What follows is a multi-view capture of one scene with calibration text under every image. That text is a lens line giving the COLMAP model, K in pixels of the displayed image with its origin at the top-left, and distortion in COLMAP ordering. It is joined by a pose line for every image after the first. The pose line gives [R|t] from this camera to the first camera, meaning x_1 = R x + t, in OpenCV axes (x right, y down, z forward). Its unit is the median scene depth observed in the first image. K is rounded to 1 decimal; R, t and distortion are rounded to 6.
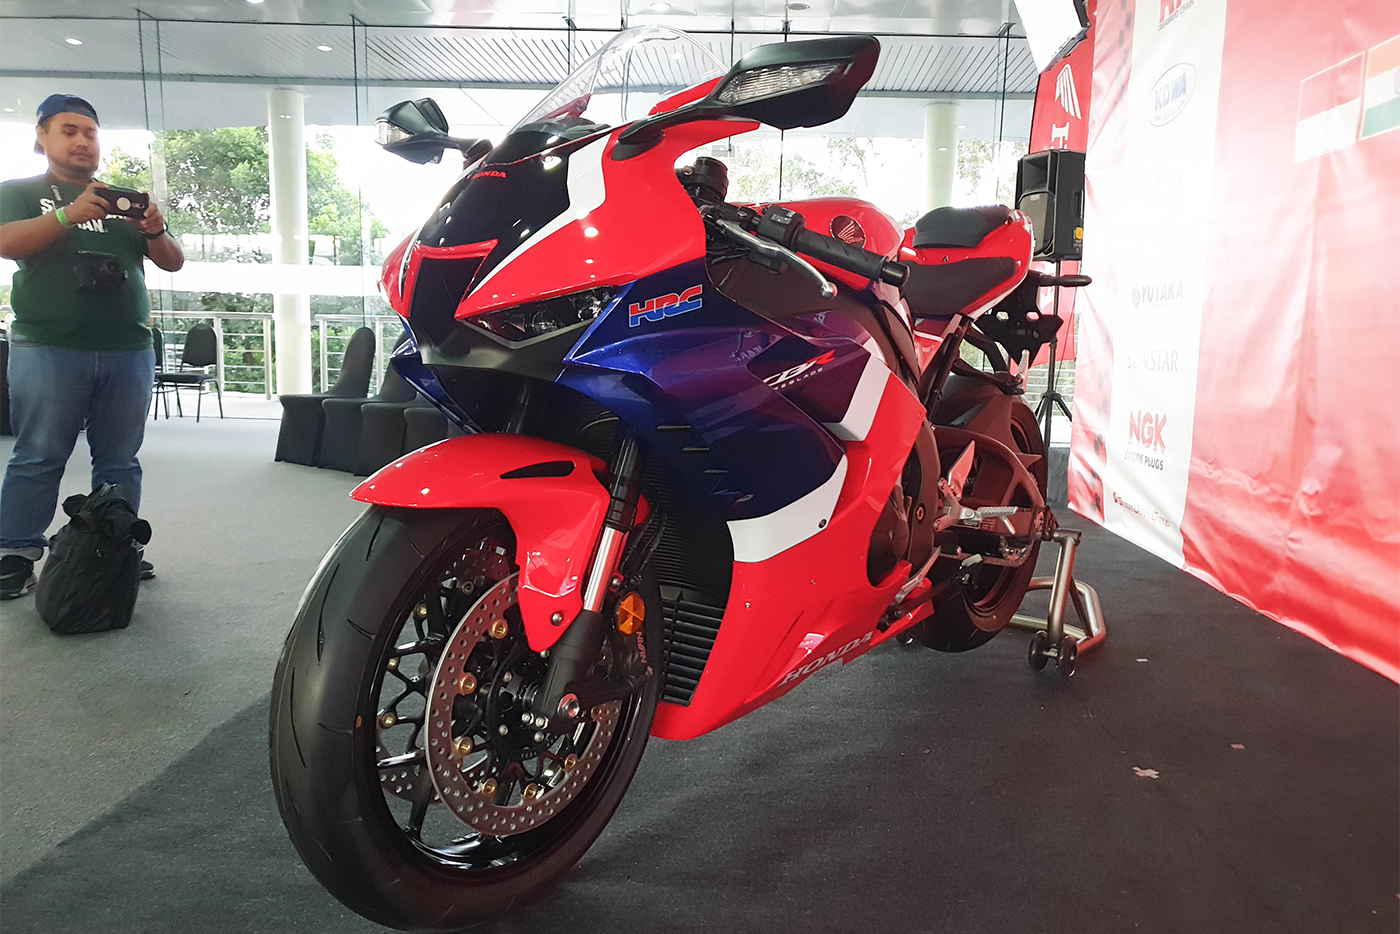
lens RADIAL K [[1104.4, 0, 703.4], [0, 1104.4, 479.9], [0, 0, 1]] dist [0.034975, 0.003947]
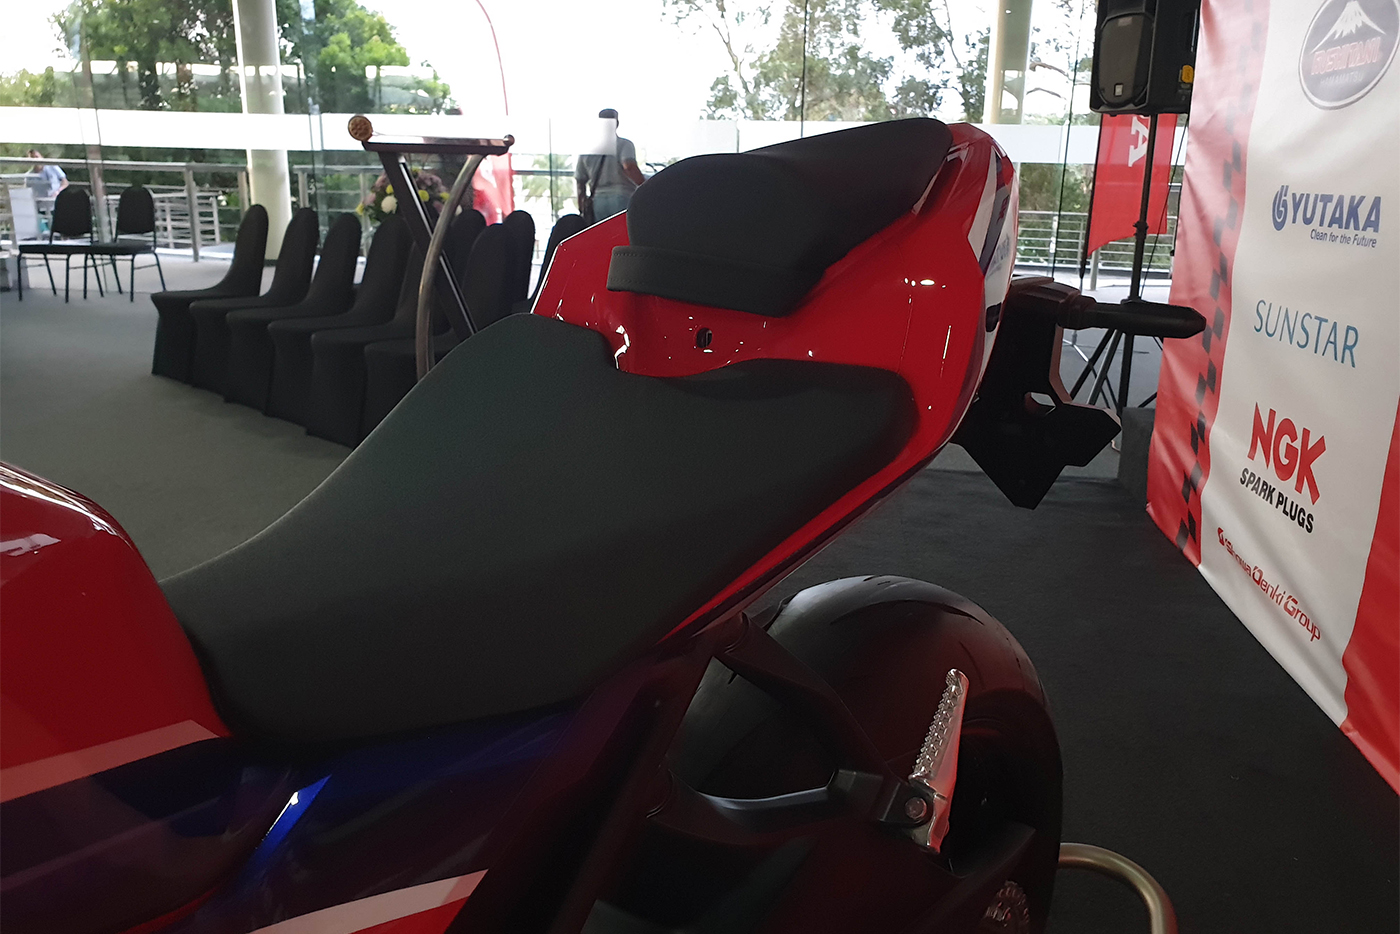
lens RADIAL K [[1104.4, 0, 697.0], [0, 1104.4, 454.5], [0, 0, 1]] dist [0.034975, 0.003947]
pose [[0.997179, 0.010795, -0.074285, 0.120587], [-0.001232, 0.991826, 0.127595, -0.104040], [0.075055, -0.127143, 0.989041, 0.354856]]
